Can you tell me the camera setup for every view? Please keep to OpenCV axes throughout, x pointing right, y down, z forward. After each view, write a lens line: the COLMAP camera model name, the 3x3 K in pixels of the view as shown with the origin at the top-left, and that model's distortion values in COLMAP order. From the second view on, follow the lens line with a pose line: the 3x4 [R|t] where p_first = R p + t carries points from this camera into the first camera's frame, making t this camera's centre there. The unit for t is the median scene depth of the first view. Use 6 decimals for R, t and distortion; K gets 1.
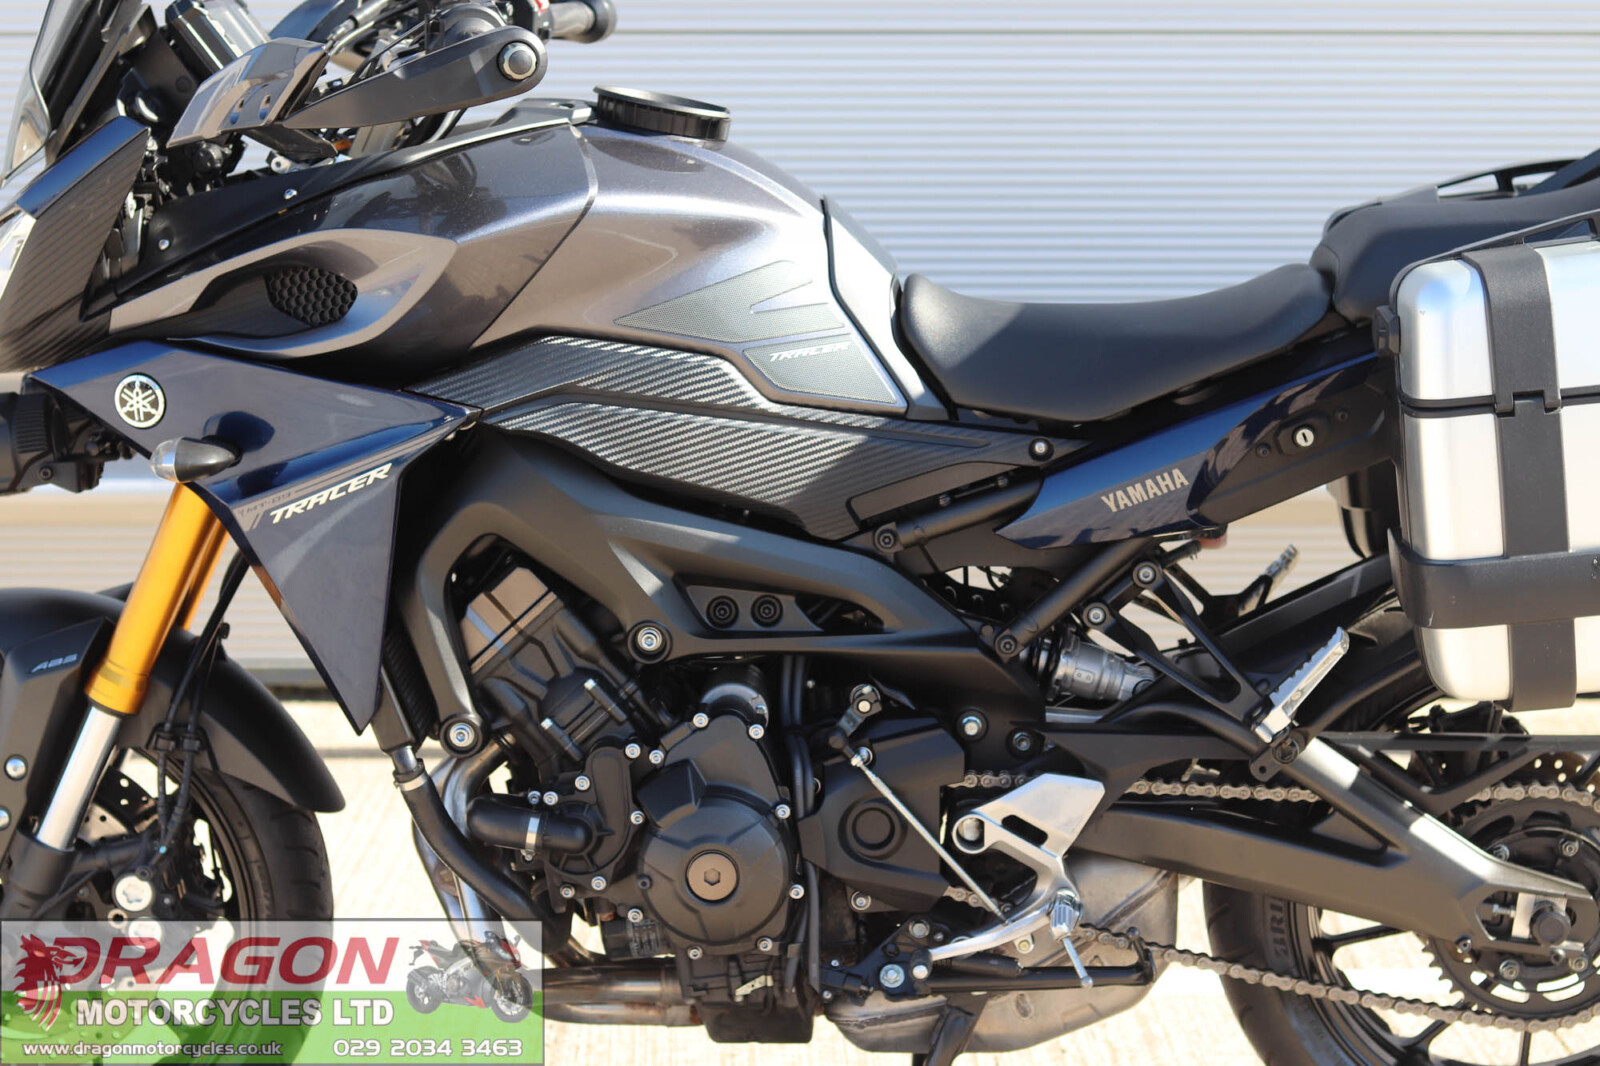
lens RADIAL K [[3731.8, 0, 800.0], [0, 3731.8, 533.0], [0, 0, 1]] dist [-0.079190, -0.287281]
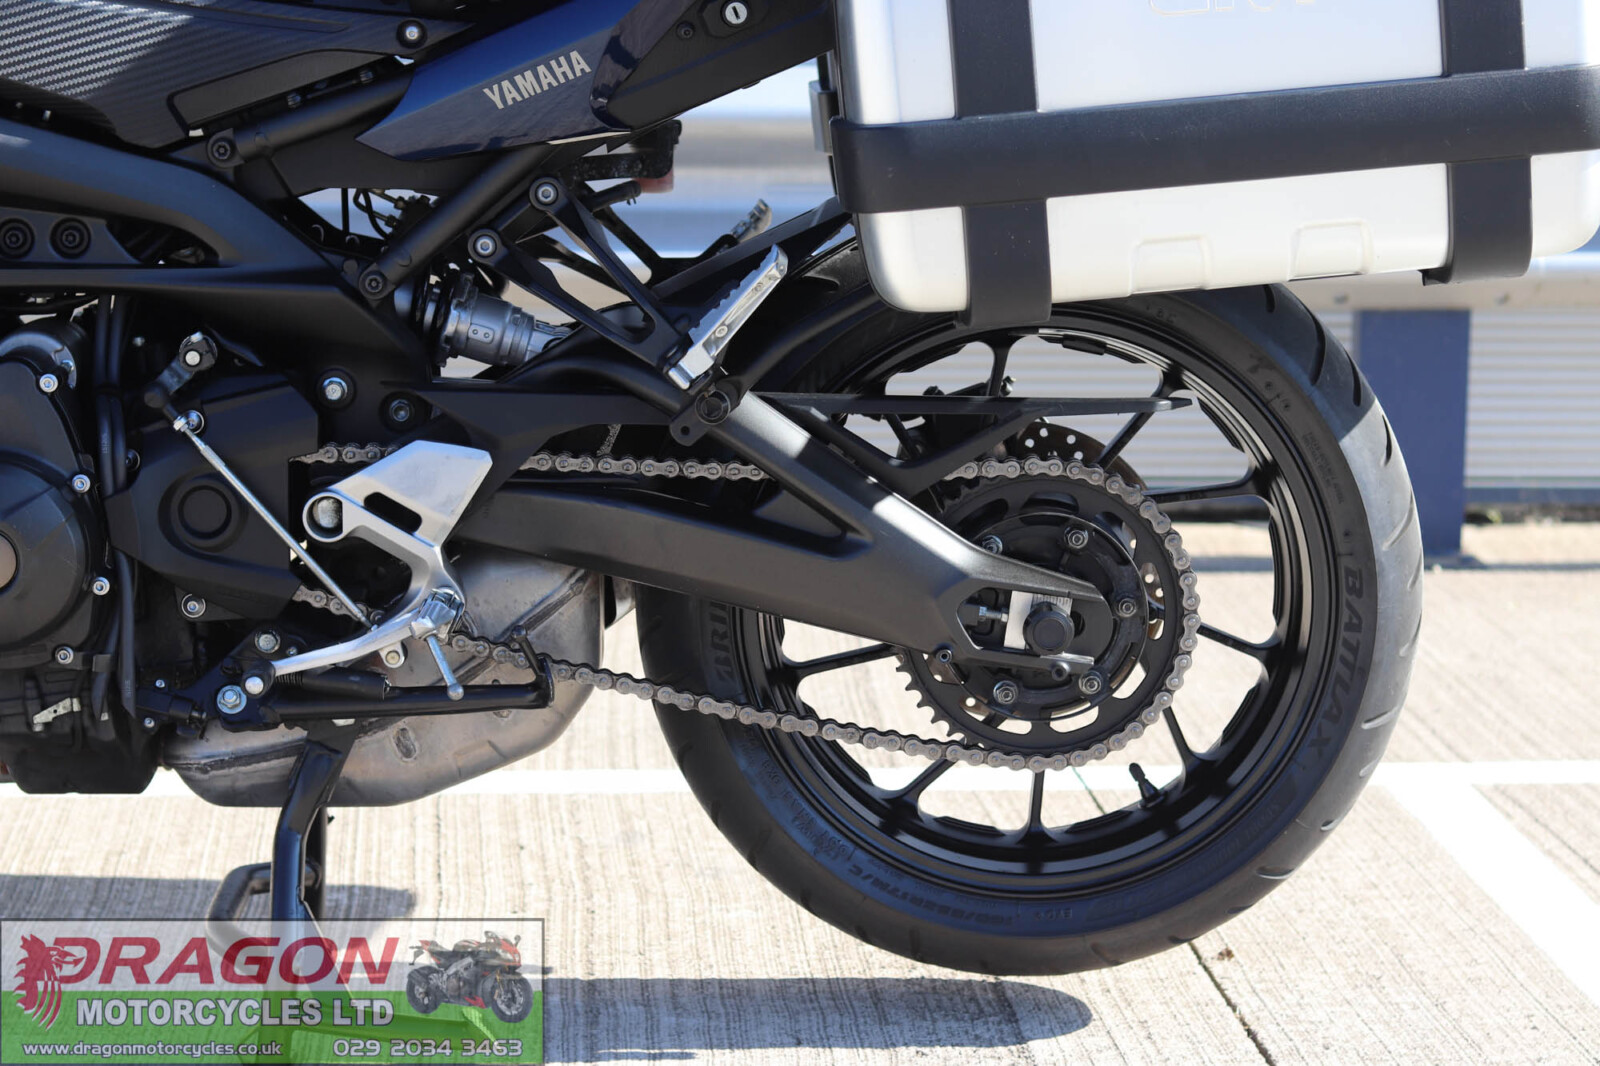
lens RADIAL K [[3731.8, 0, 800.0], [0, 3731.8, 533.0], [0, 0, 1]] dist [-0.079190, -0.287281]
pose [[0.997901, 0.000161, 0.064757, 0.095381], [0.000061, 0.999994, -0.003429, 0.086705], [-0.064757, 0.003426, 0.997895, 0.198118]]
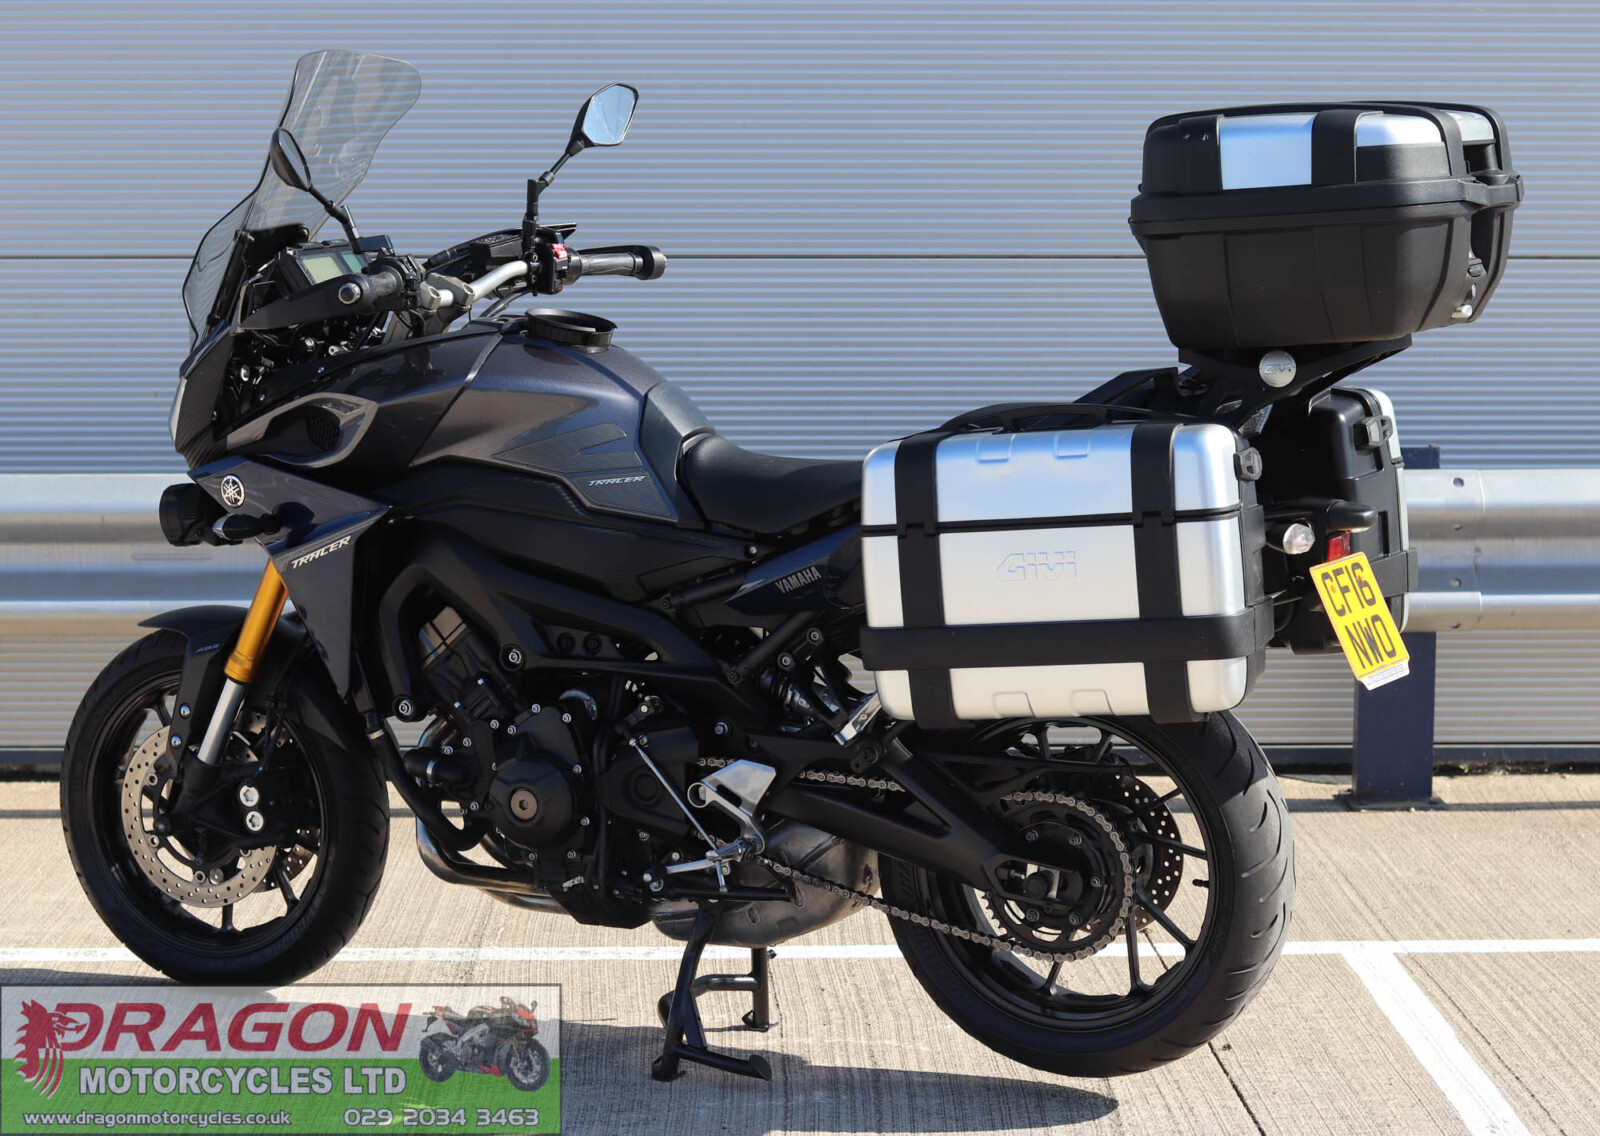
lens RADIAL K [[3790.8, 0, 800.0], [0, 3790.8, 568.0], [0, 0, 1]] dist [-0.021026, -0.020594]
pose [[0.921463, 0.055747, -0.384446, 0.688362], [-0.068878, 0.997415, -0.020459, 0.015529], [0.382312, 0.045332, 0.922921, -0.449942]]
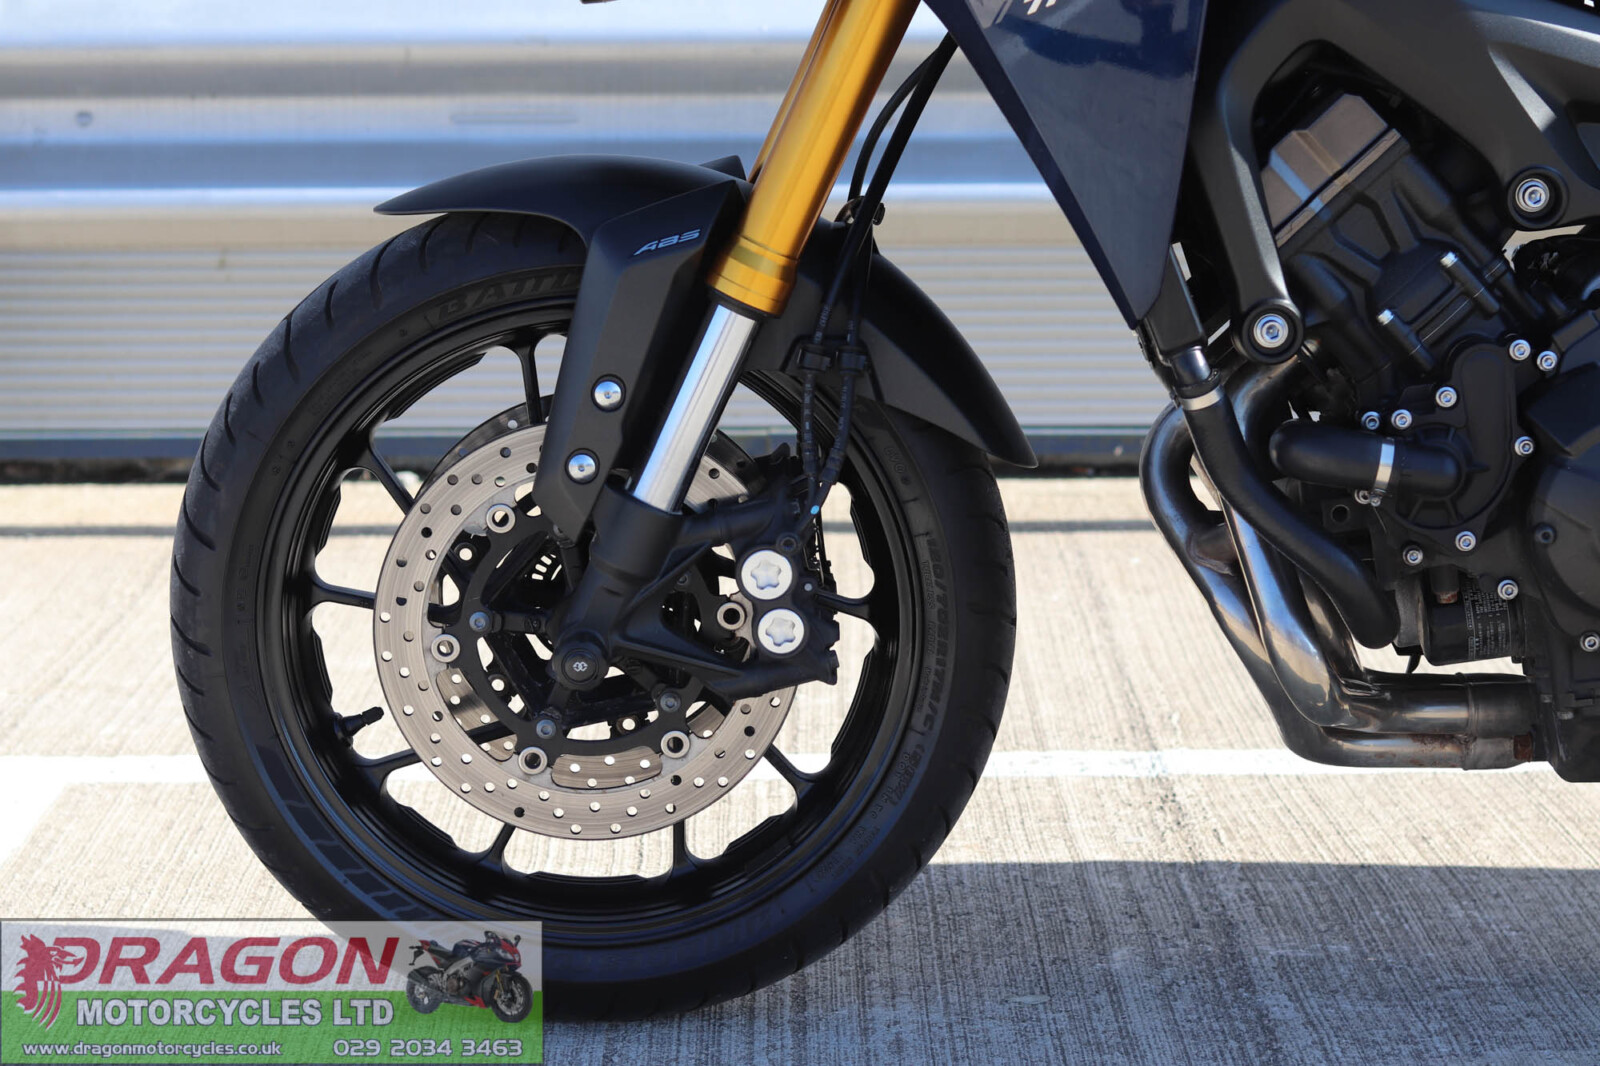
lens RADIAL K [[3731.8, 0, 800.0], [0, 3731.8, 533.0], [0, 0, 1]] dist [-0.079190, -0.287281]
pose [[0.999805, -0.005010, 0.019083, -0.190990], [0.004831, 0.999944, 0.009428, 0.084298], [-0.019129, -0.009334, 0.999773, 0.296925]]
